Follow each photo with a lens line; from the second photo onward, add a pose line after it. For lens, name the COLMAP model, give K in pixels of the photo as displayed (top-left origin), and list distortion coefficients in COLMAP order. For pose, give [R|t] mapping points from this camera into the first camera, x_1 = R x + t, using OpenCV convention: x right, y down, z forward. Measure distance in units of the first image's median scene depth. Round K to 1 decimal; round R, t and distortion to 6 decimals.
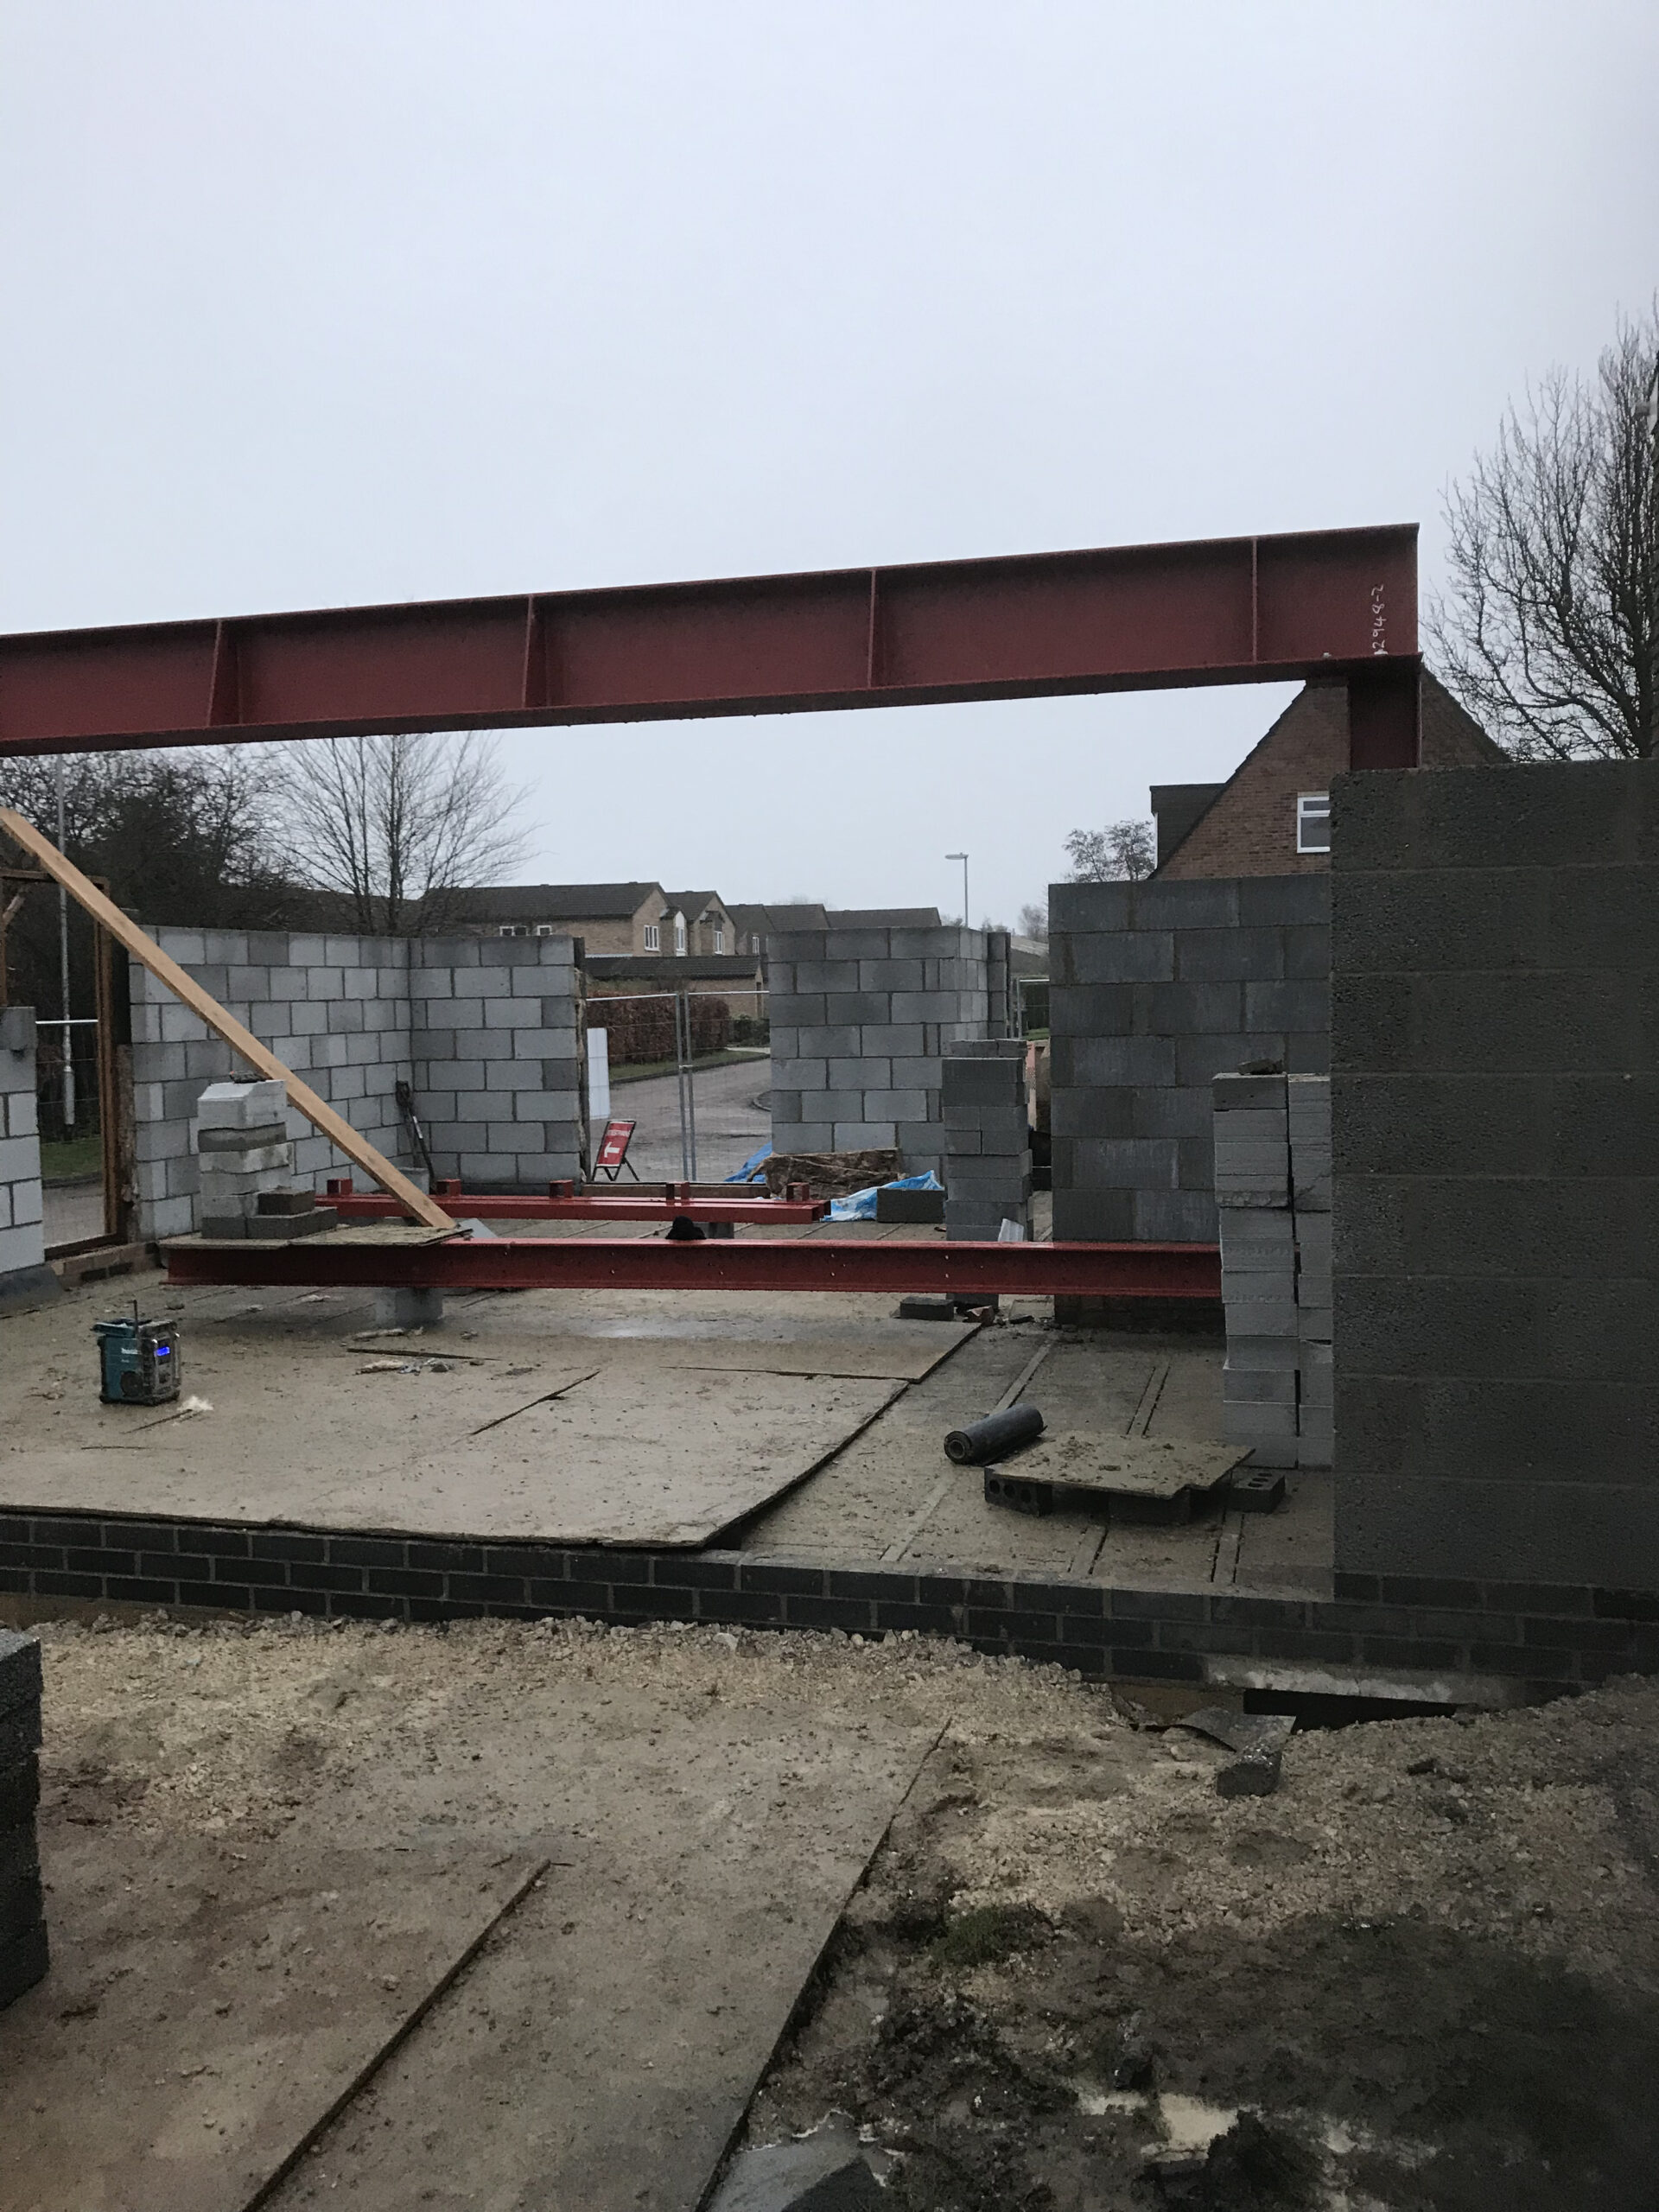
lens RADIAL K [[1786.0, 0, 829.5], [0, 1786.0, 1106.0], [0, 0, 1]] dist [0.000183, 0.008542]
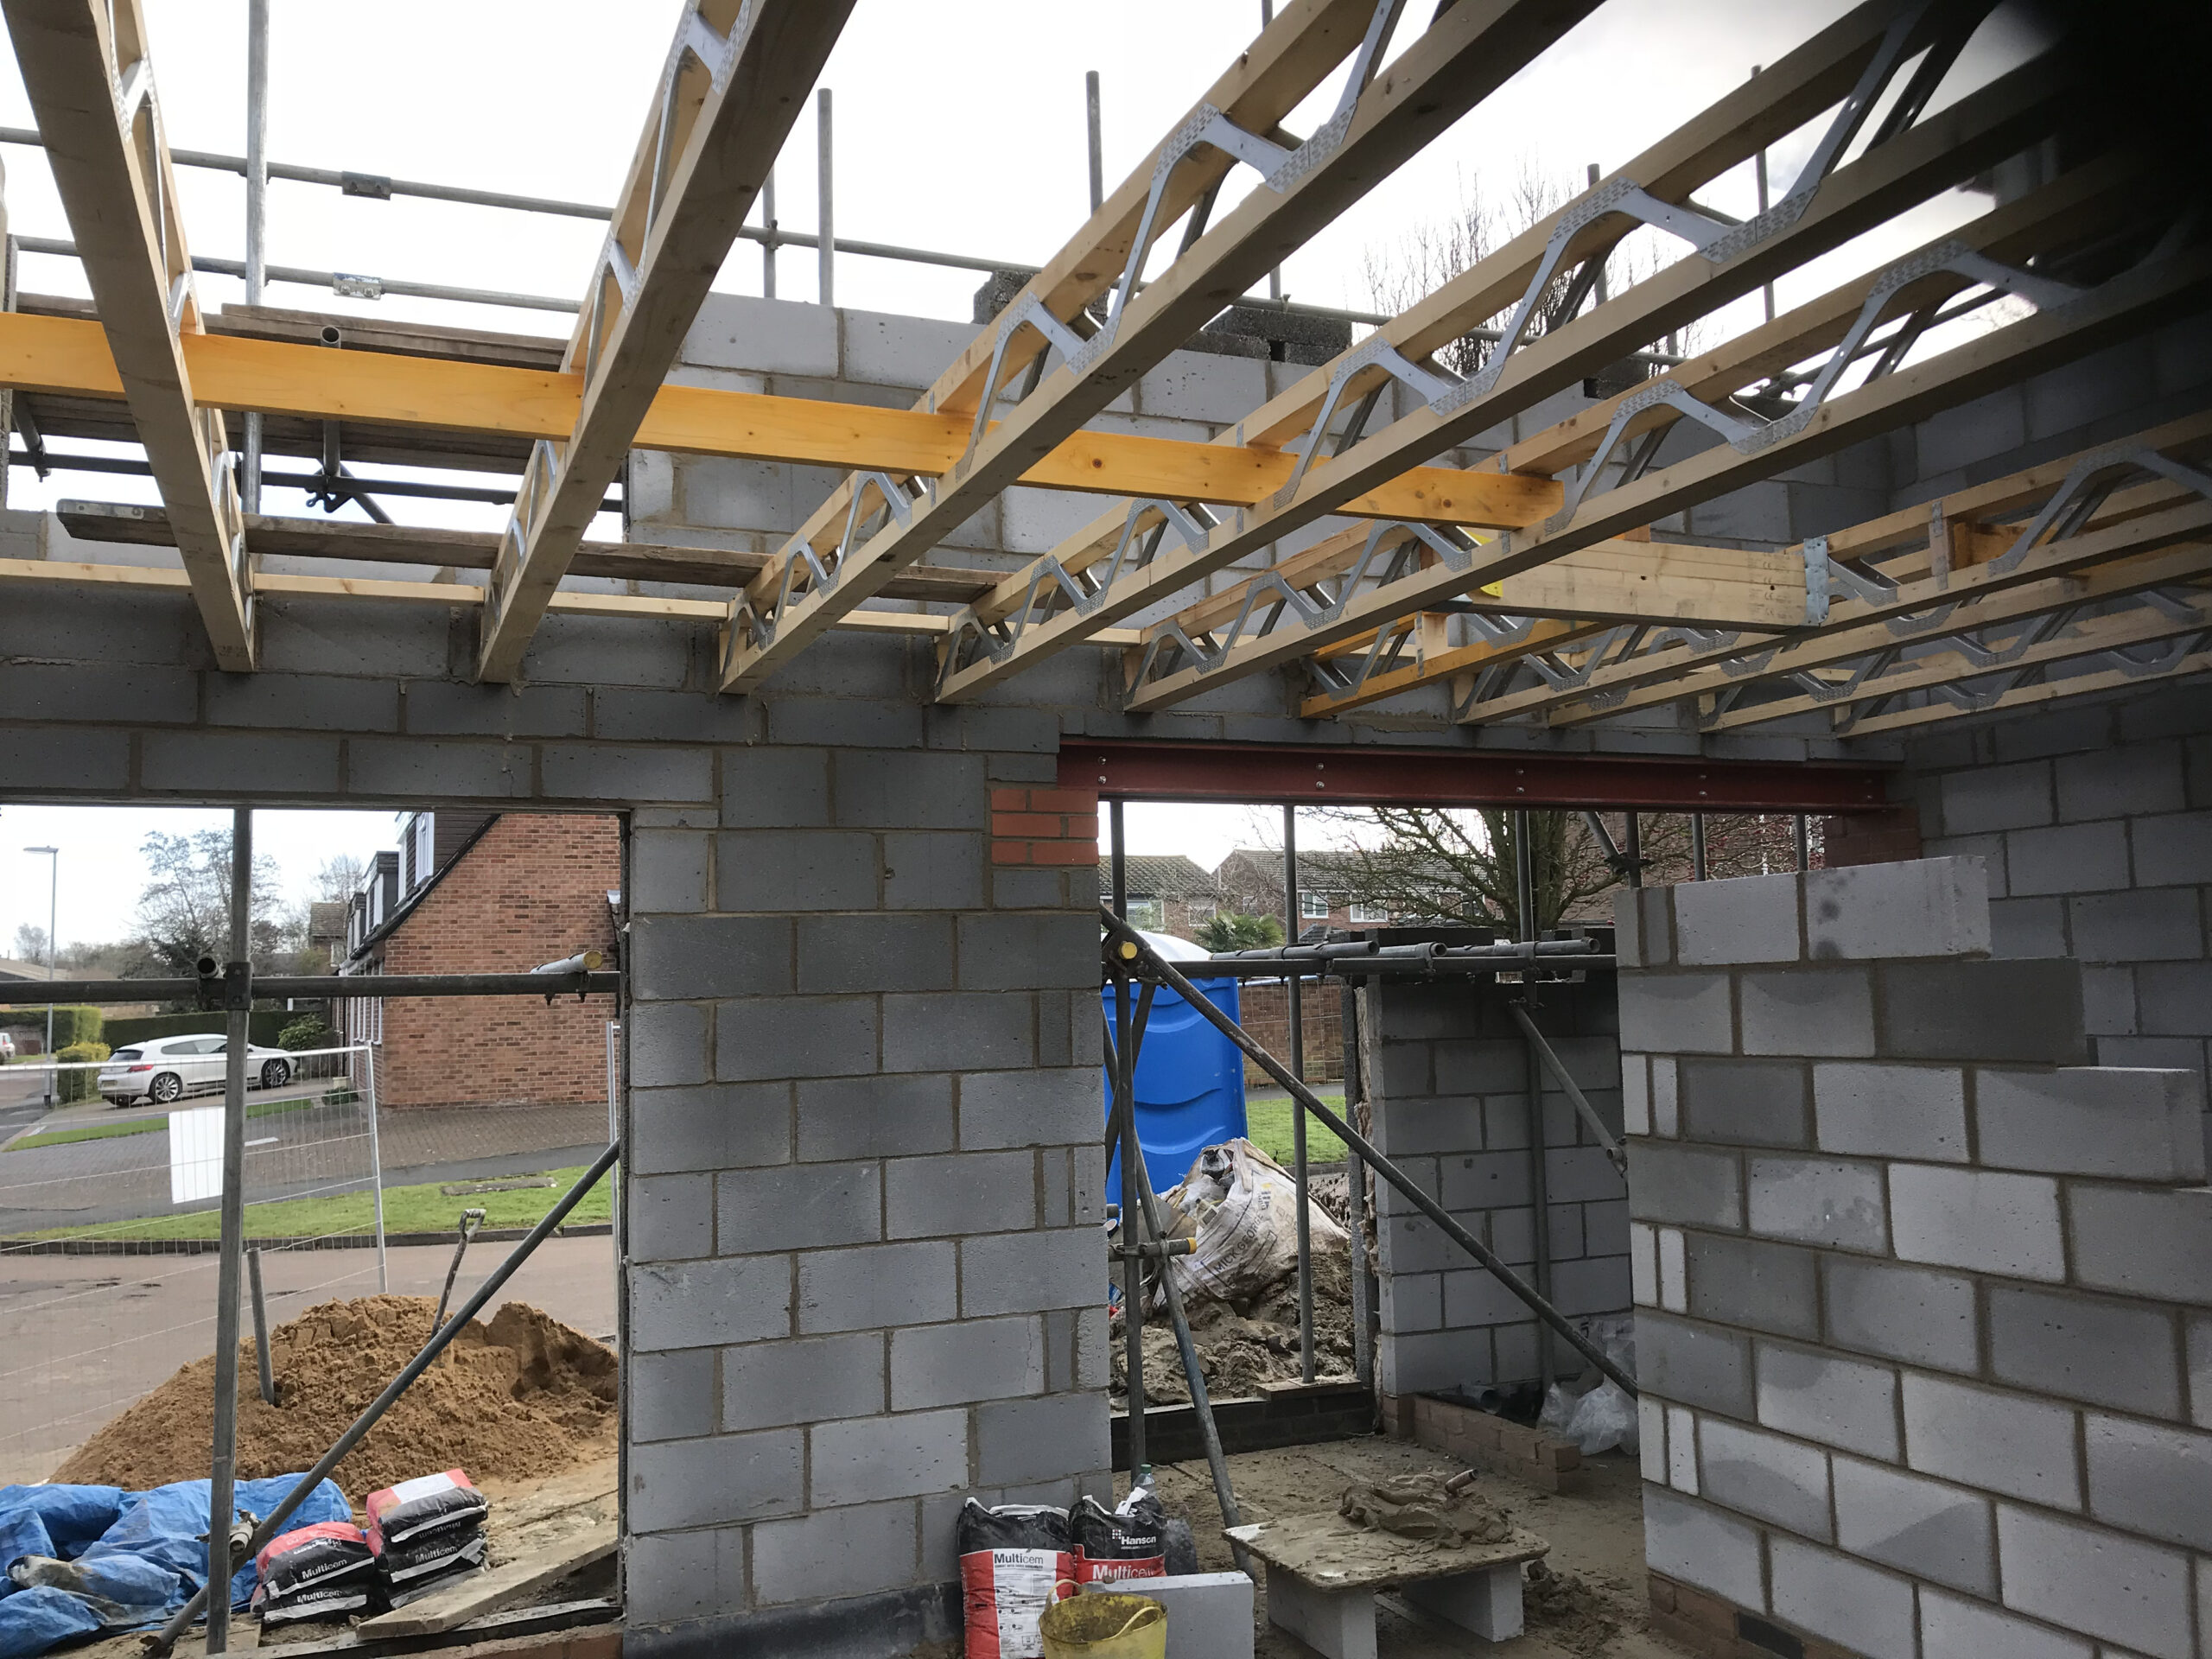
lens RADIAL K [[1786.0, 0, 1101.5], [0, 1786.0, 859.8], [0, 0, 1]] dist [0.000183, 0.008542]
pose [[0.774012, 0.057660, 0.630540, -0.182899], [0.042053, 0.988965, -0.142058, -0.049643], [-0.631772, 0.136470, 0.763046, 0.634596]]
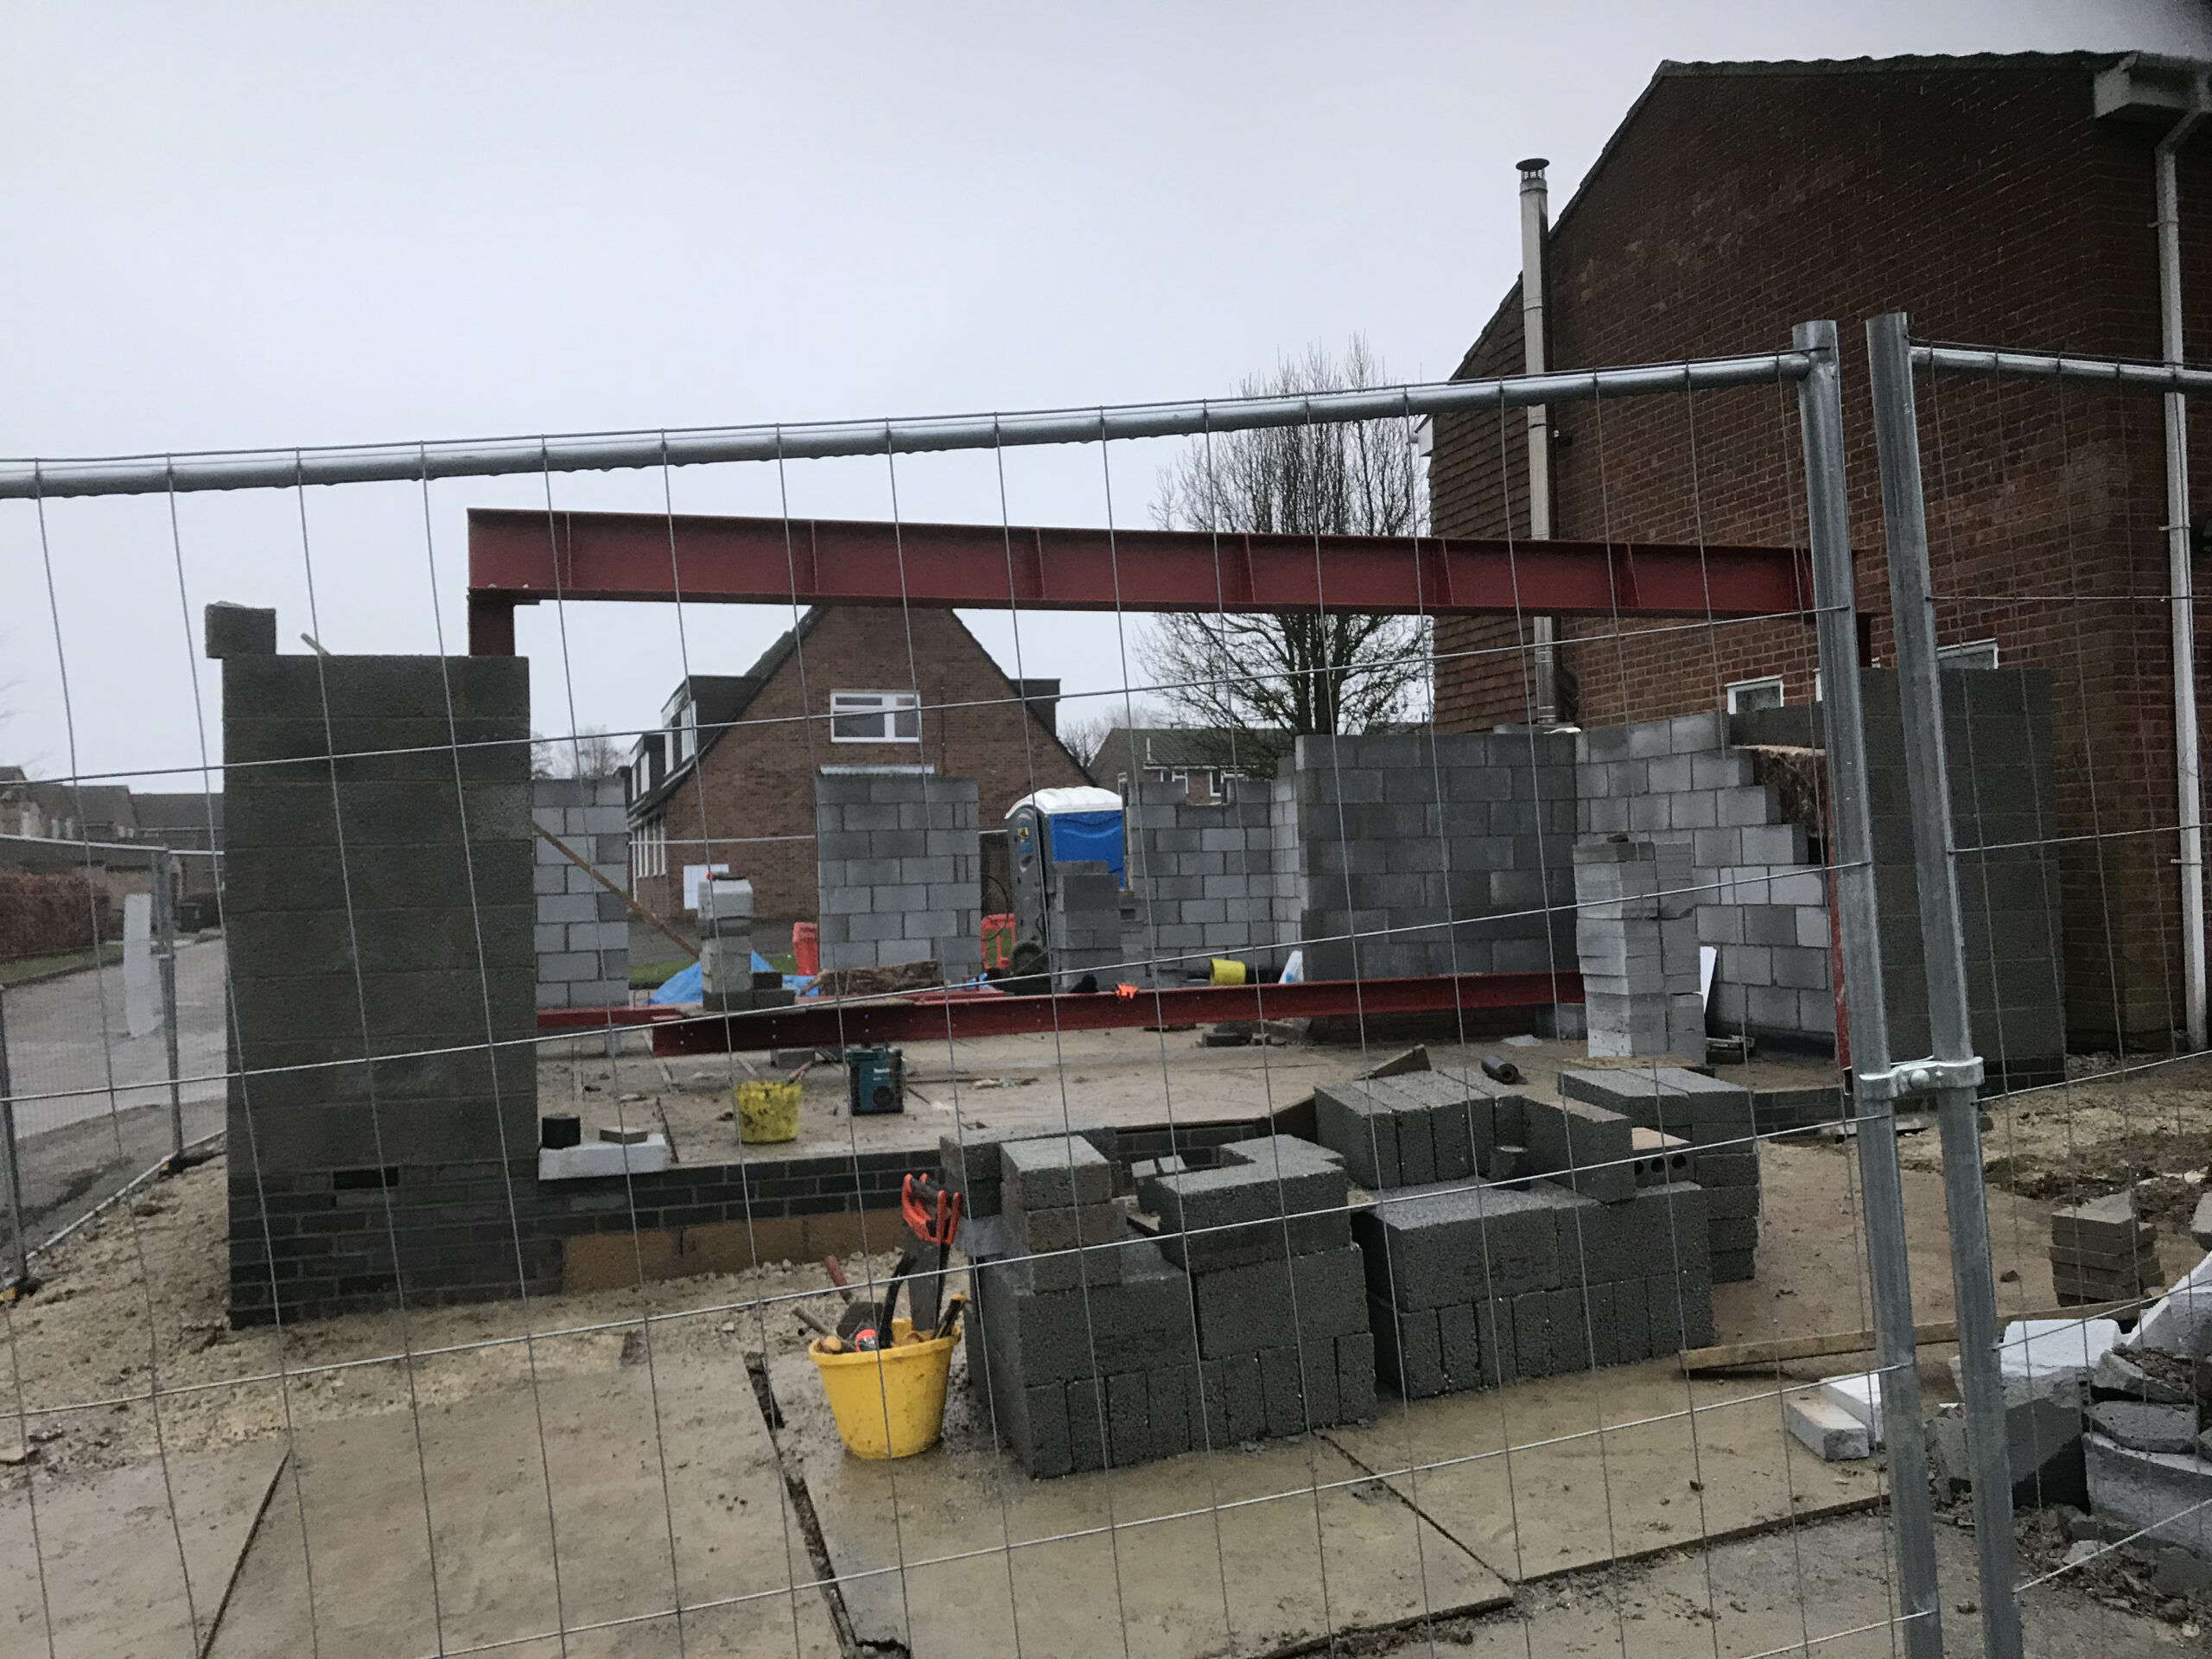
lens RADIAL K [[1815.7, 0, 1135.5], [0, 1815.7, 829.5], [0, 0, 1]] dist [0.002022, 0.010304]
pose [[0.833813, 0.010824, 0.551941, -0.496107], [0.044422, 0.995250, -0.086626, 0.045513], [-0.550257, 0.096749, 0.829371, -0.090690]]
